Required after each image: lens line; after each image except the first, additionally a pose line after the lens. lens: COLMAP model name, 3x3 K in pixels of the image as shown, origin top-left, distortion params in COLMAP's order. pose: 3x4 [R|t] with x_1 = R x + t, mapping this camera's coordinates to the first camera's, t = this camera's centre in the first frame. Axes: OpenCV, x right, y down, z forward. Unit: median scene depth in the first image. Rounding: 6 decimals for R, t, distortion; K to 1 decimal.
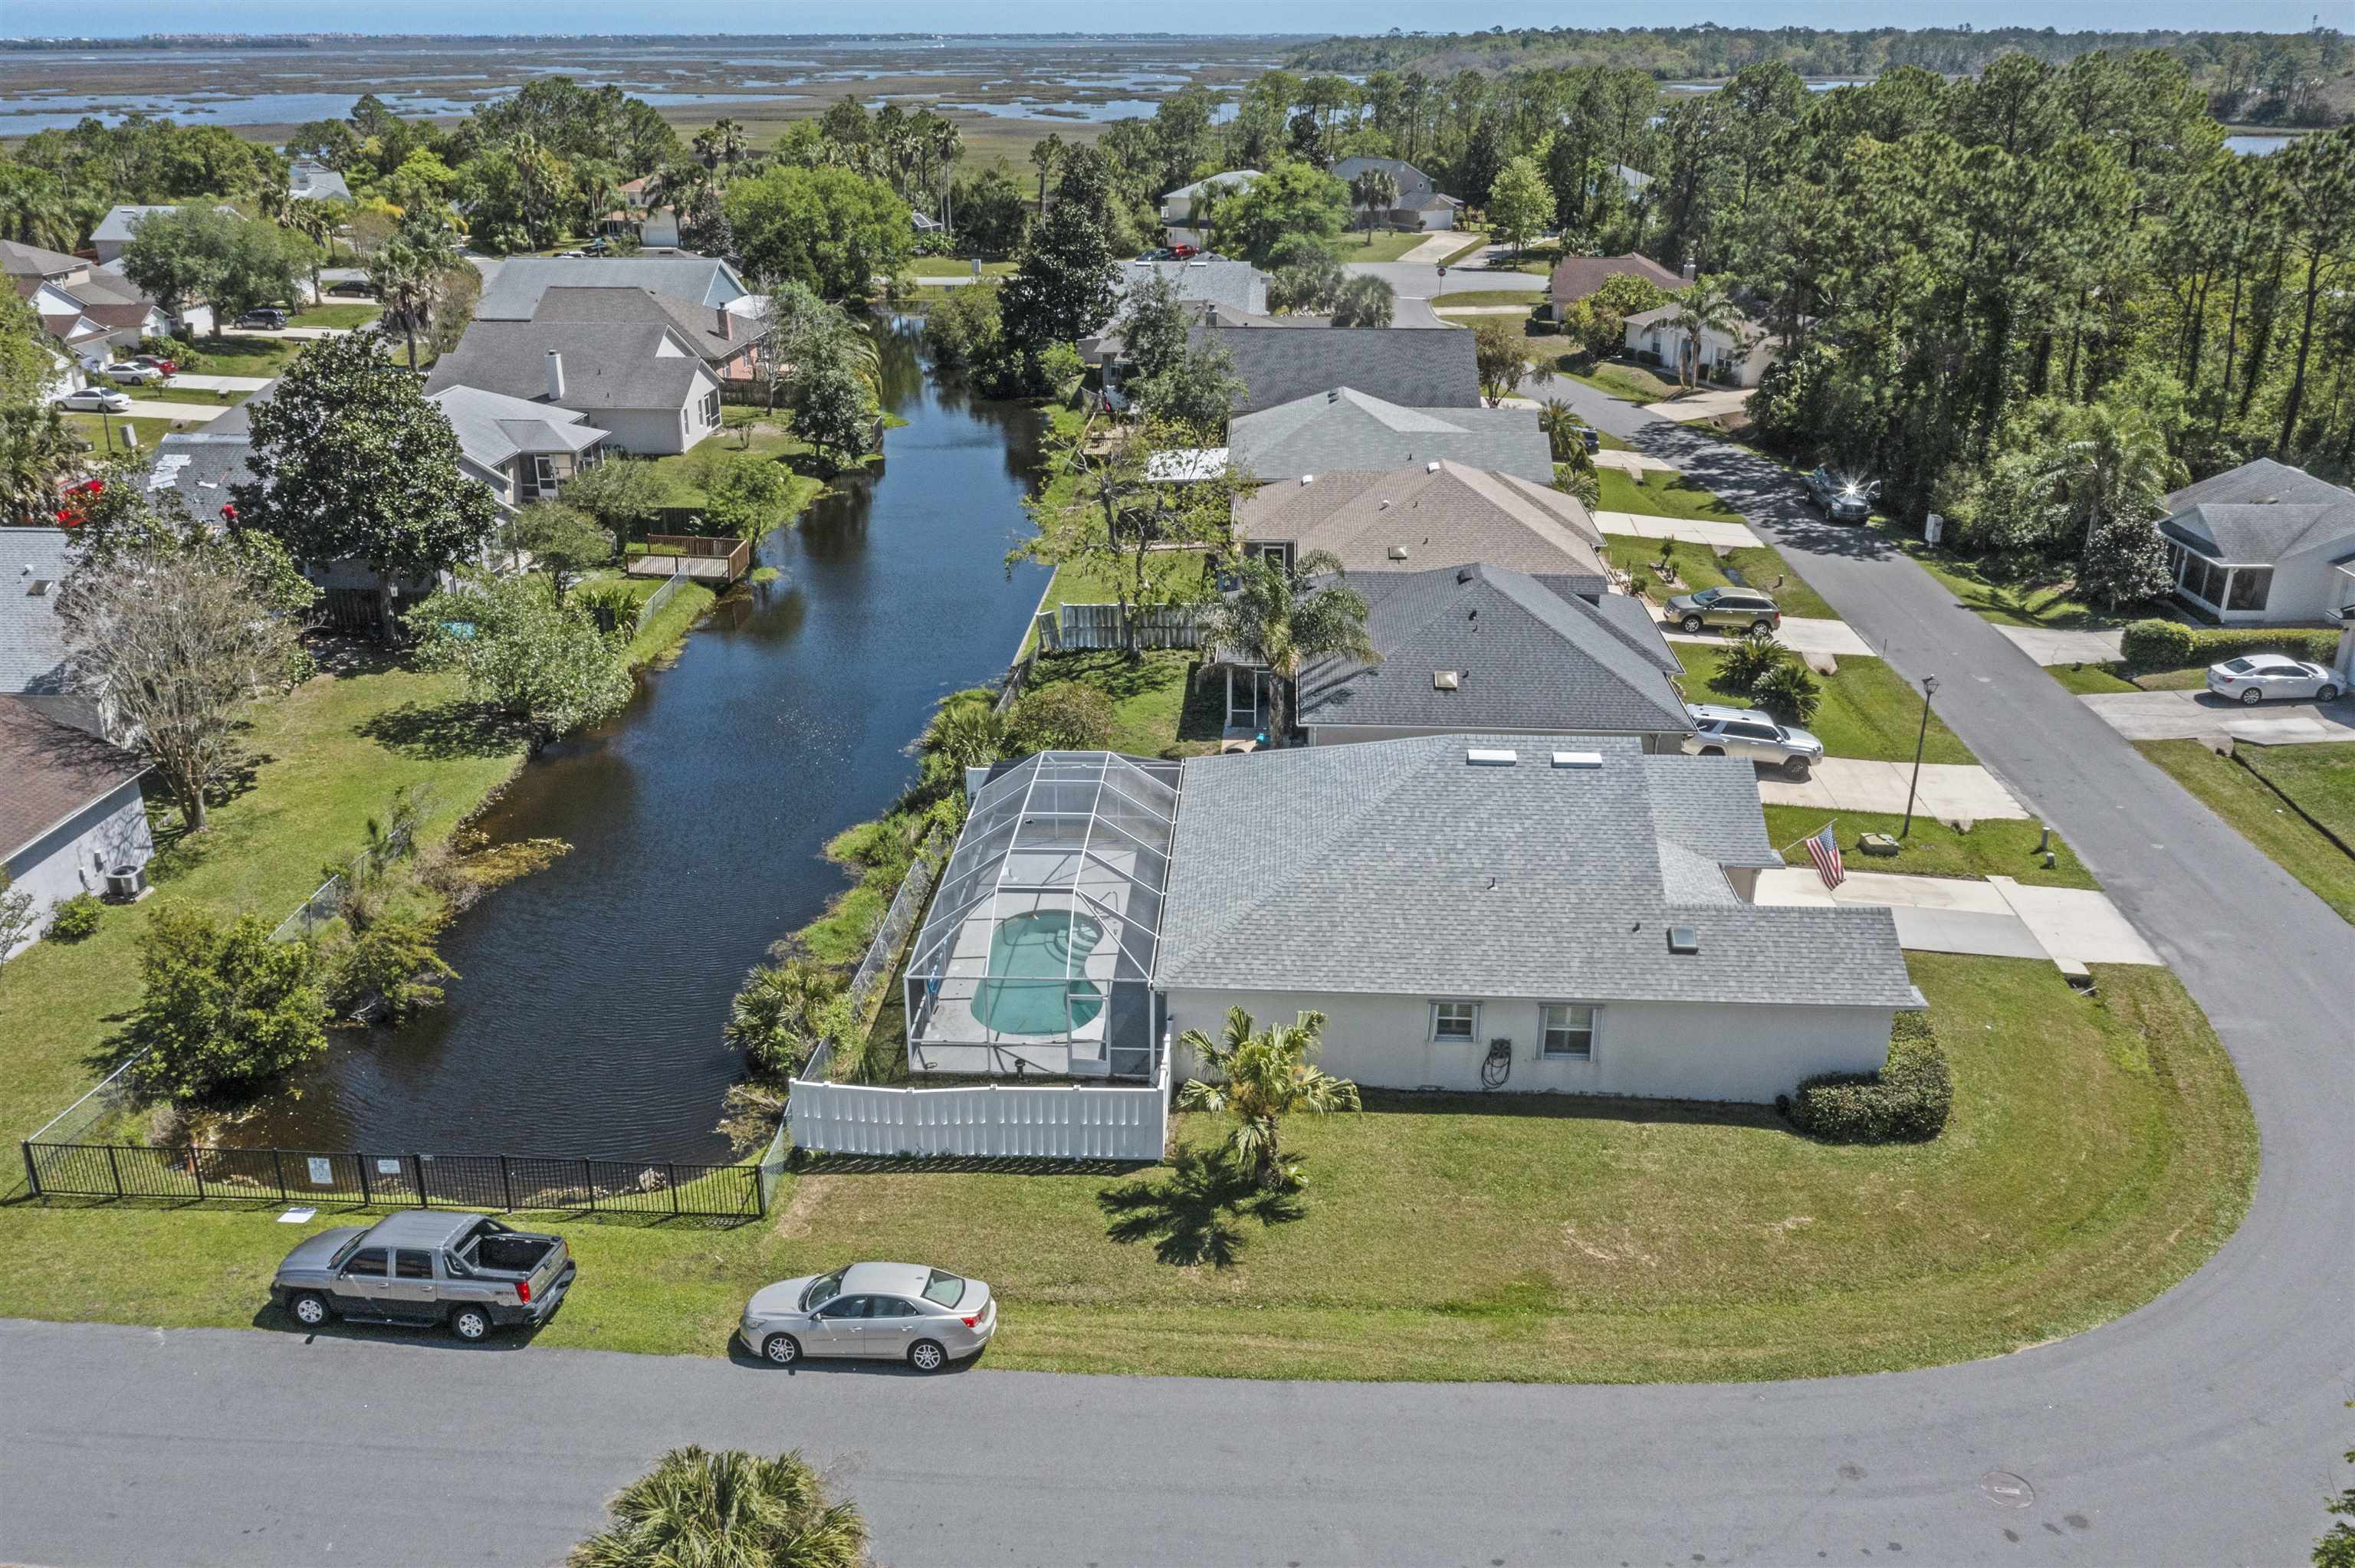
lens RADIAL K [[1861.9, 0, 1186.4], [0, 1861.9, 760.7], [0, 0, 1]] dist [-0.016036, 0.004406]
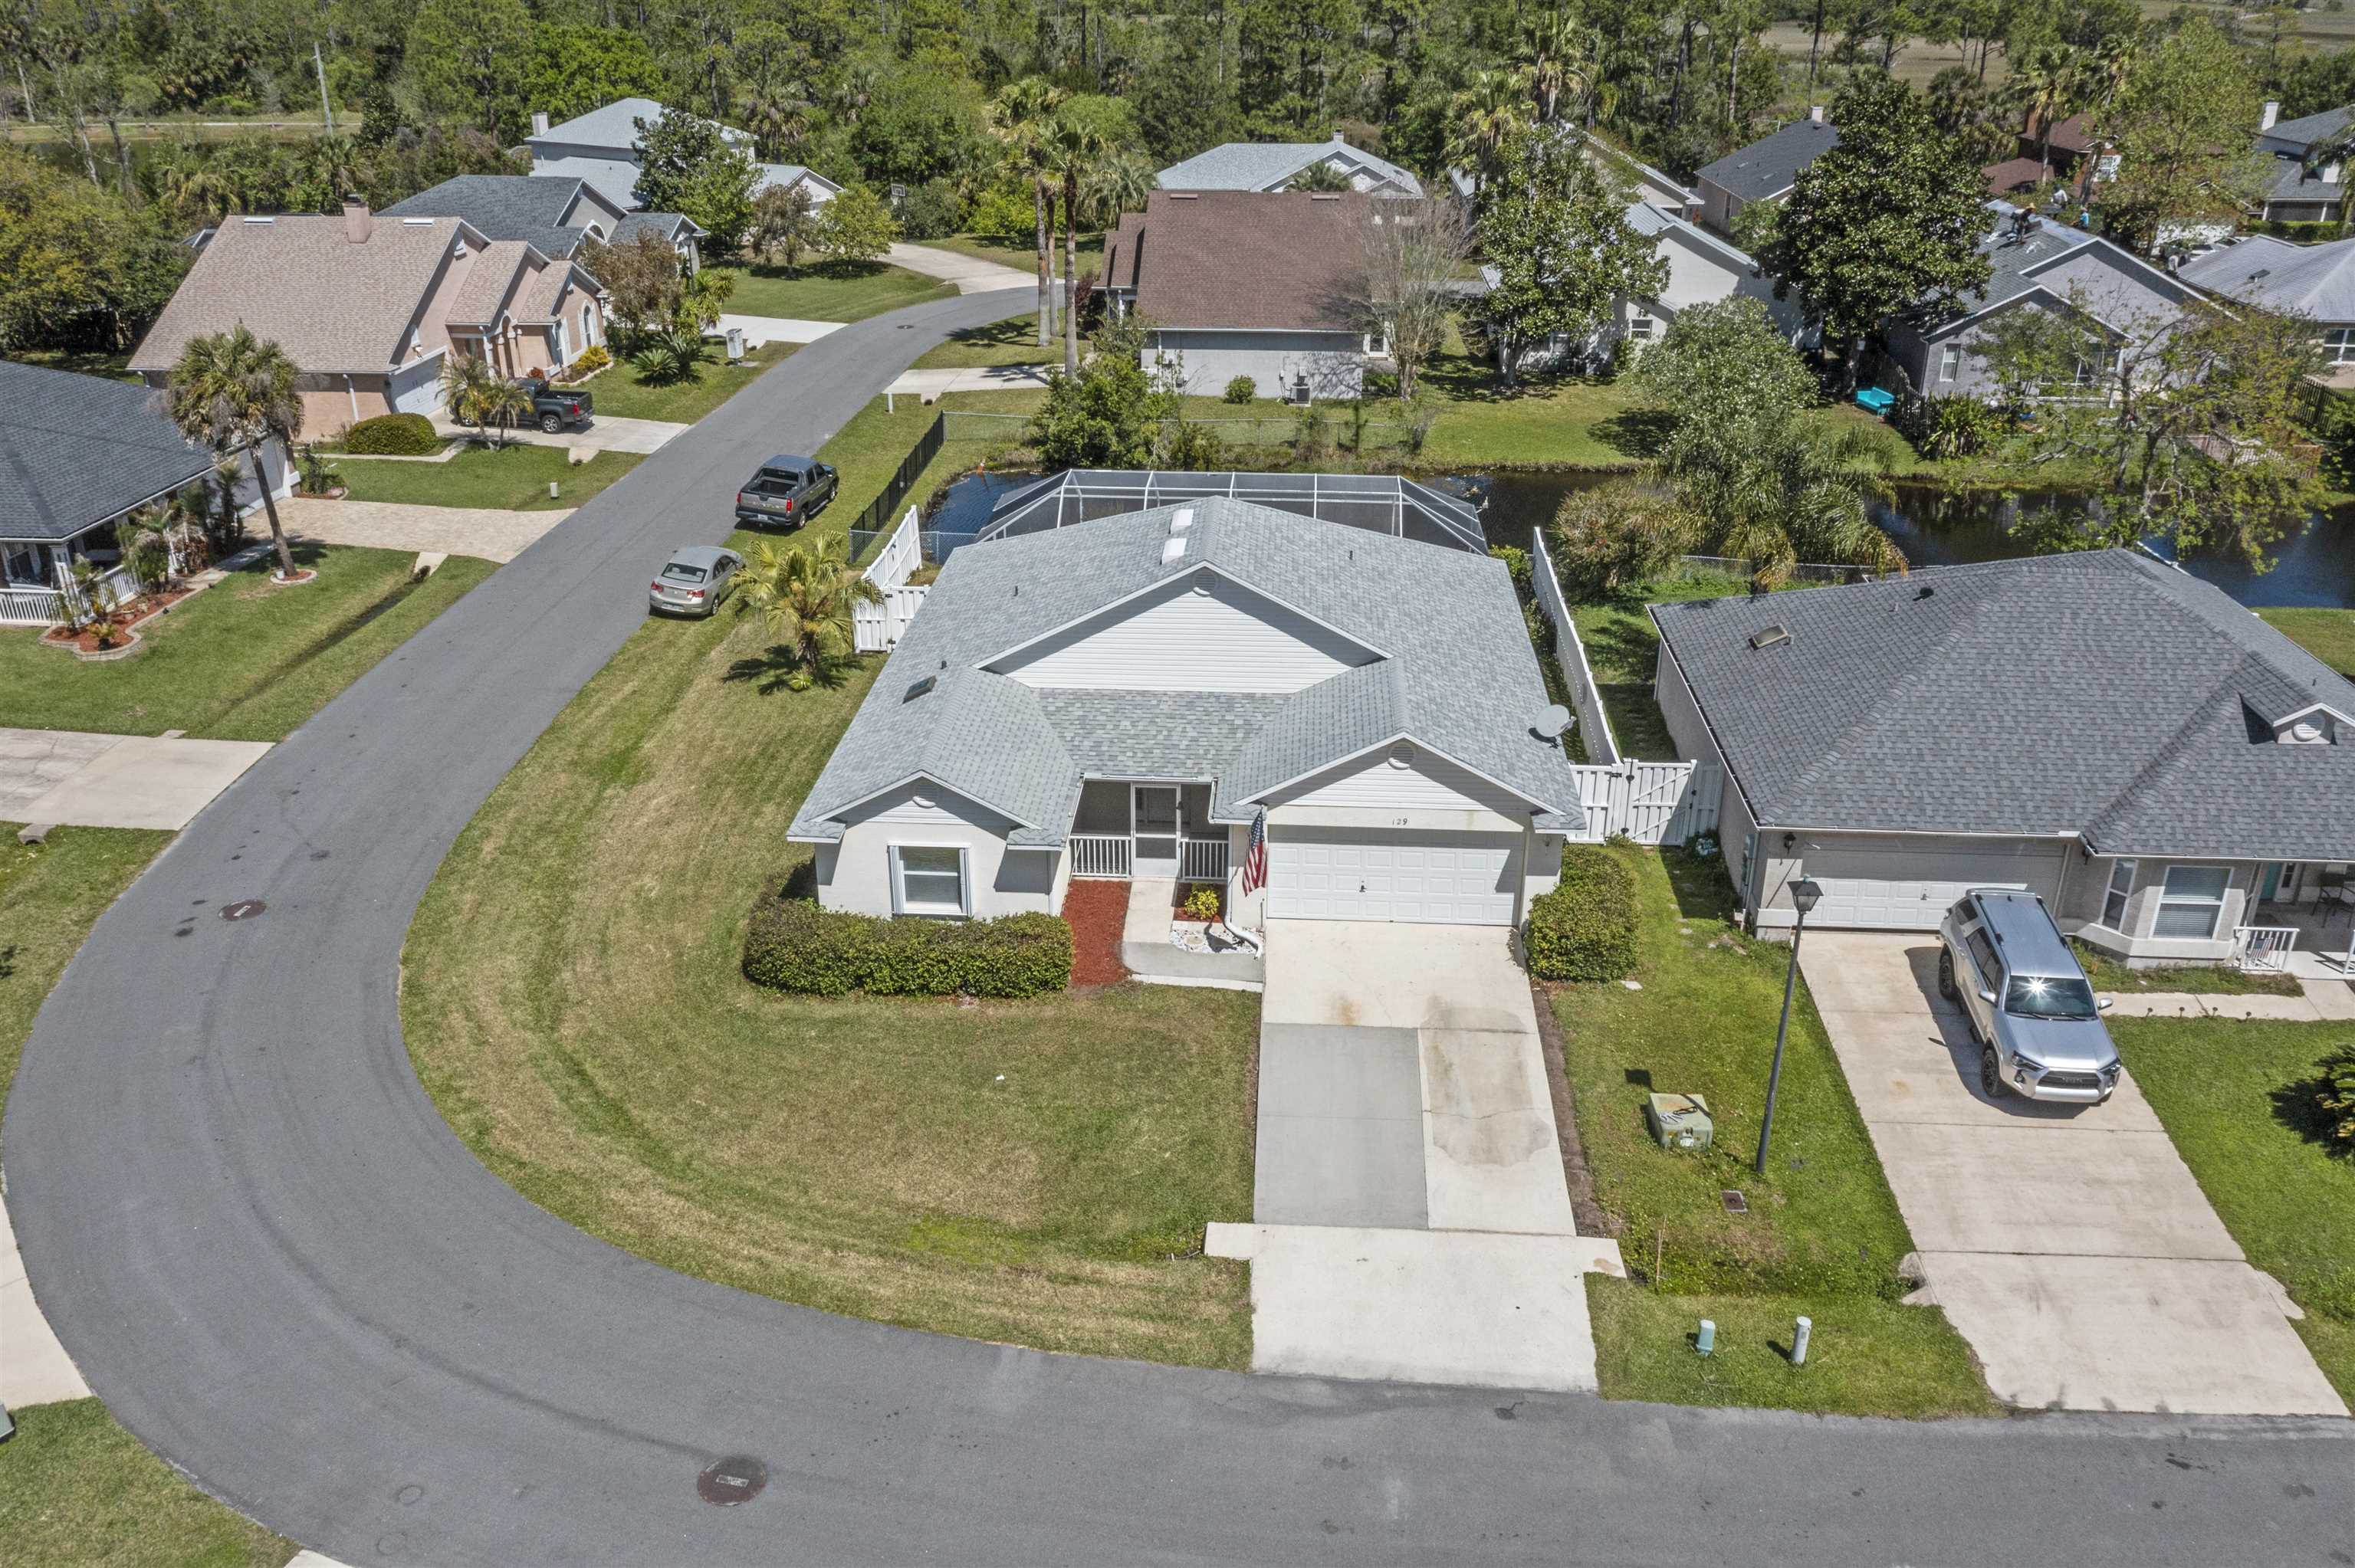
lens RADIAL K [[1861.9, 0, 1186.4], [0, 1861.9, 760.7], [0, 0, 1]] dist [-0.016036, 0.004406]
pose [[-0.009790, 0.400413, -0.916283, 0.933070], [-0.363928, 0.852058, 0.376235, -0.217966], [0.931375, 0.337144, 0.137380, 0.862906]]
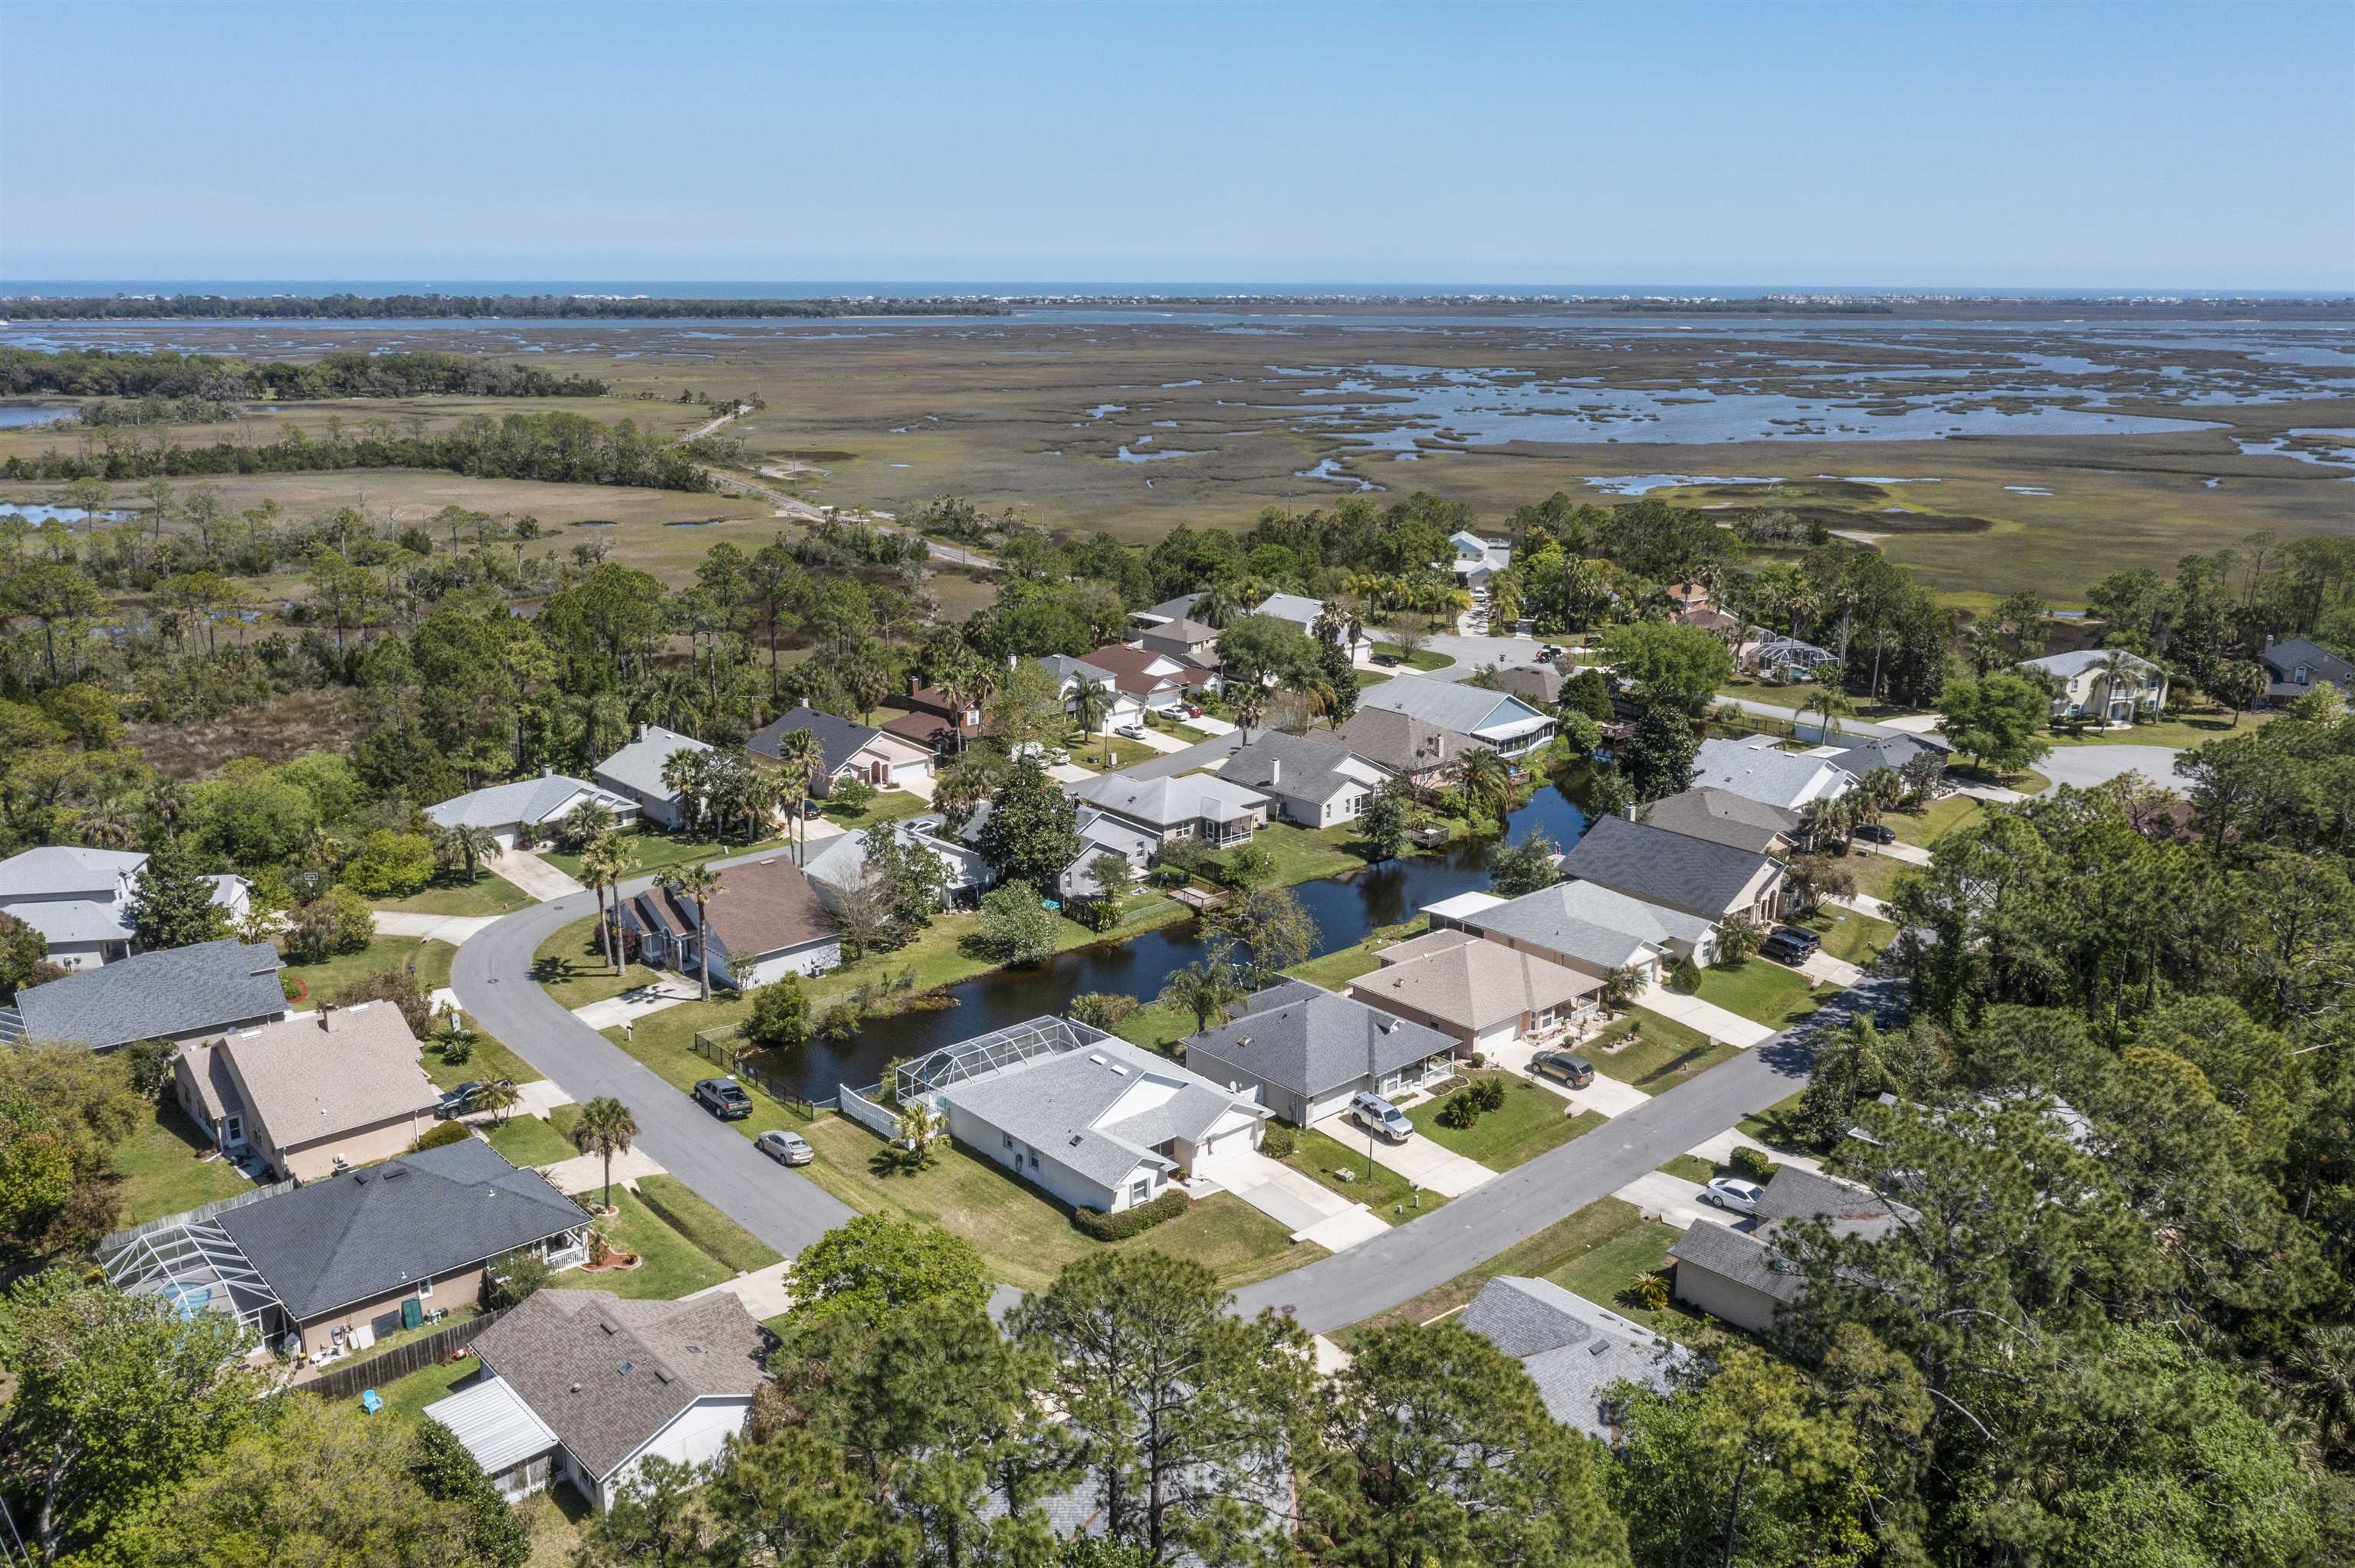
lens RADIAL K [[1861.9, 0, 1186.4], [0, 1861.9, 760.7], [0, 0, 1]] dist [-0.016036, 0.004406]
pose [[0.708318, 0.179138, -0.682784, 1.771555], [-0.260691, 0.965269, -0.017188, -0.355655], [0.655992, 0.190170, 0.730418, -0.783074]]
